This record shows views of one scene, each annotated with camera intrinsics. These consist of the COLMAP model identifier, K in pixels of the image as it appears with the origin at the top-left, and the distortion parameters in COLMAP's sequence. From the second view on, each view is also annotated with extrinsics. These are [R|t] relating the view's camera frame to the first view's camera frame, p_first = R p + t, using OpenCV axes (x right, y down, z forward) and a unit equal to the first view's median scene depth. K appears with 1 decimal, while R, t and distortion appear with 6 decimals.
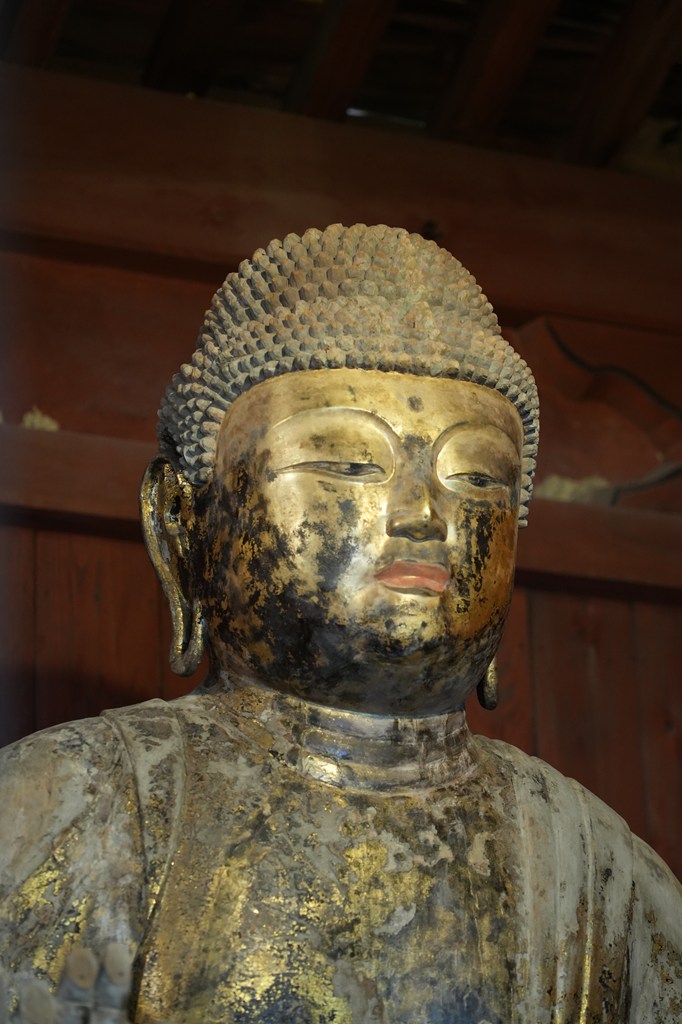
lens RADIAL K [[3053.6, 0, 338.9], [0, 3053.6, 512.9], [0, 0, 1]] dist [-0.017860, 0.000000]
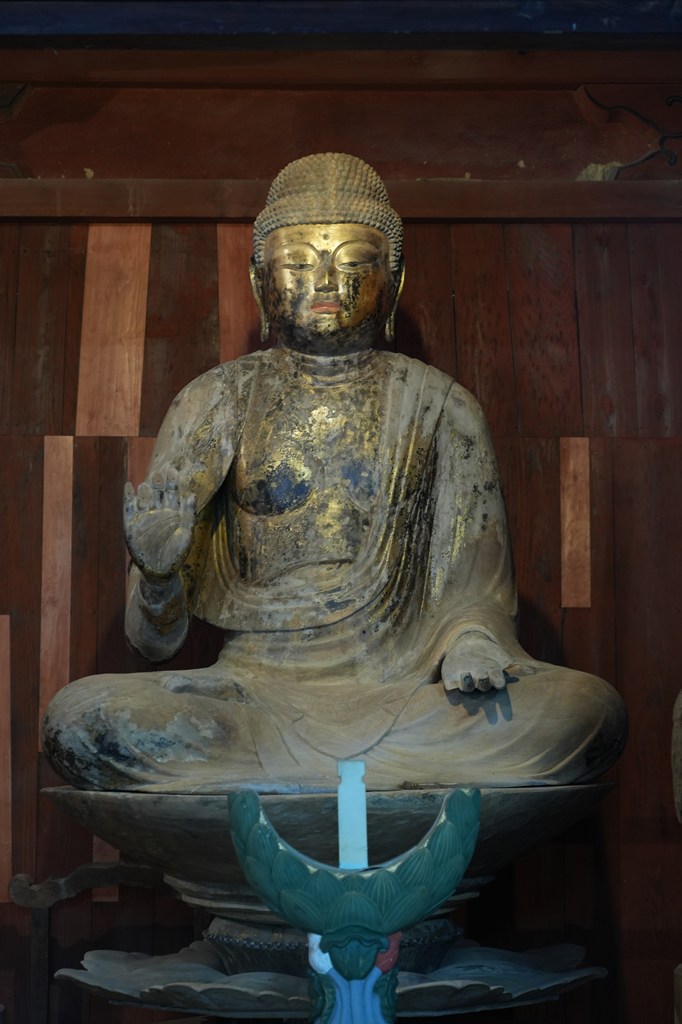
lens RADIAL K [[2006.4, 0, 340.4], [0, 2006.4, 509.9], [0, 0, 1]] dist [-0.025290, 0.000000]
pose [[0.938690, -0.030775, -0.343386, 0.614202], [0.119383, 0.963403, 0.240006, -0.219816], [0.323433, -0.266285, 0.908011, -0.595192]]
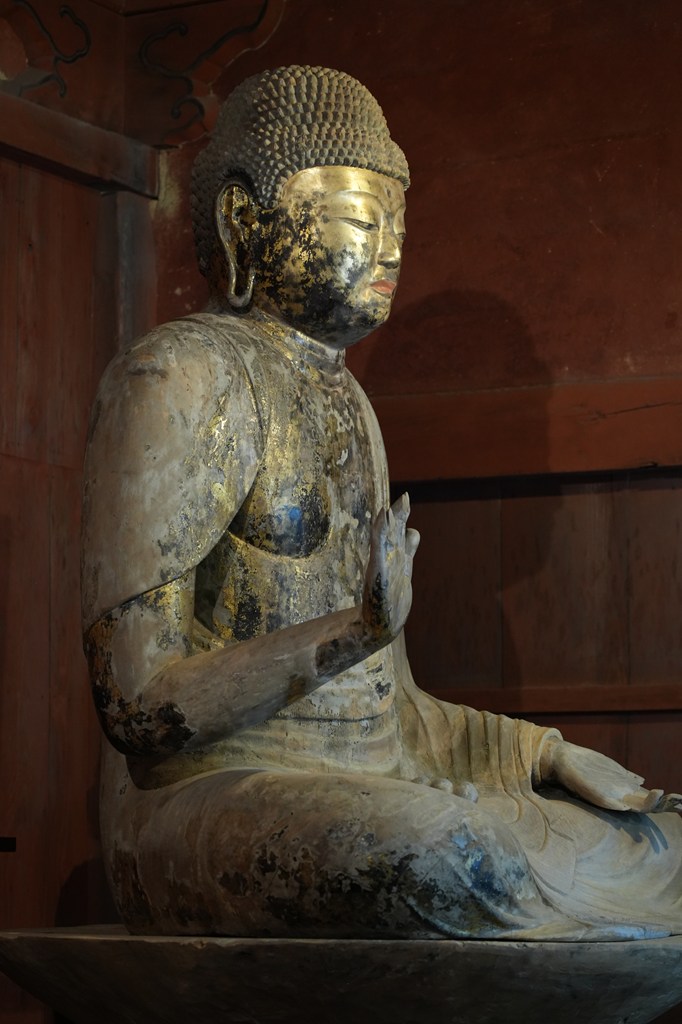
lens RADIAL K [[3053.6, 0, 341.5], [0, 3053.6, 512.0], [0, 0, 1]] dist [-0.017860, 0.000000]
pose [[0.763701, 0.092510, 0.638907, -1.209903], [-0.250063, 0.954808, 0.160655, -0.145959], [-0.595171, -0.282460, 0.752322, -0.479755]]
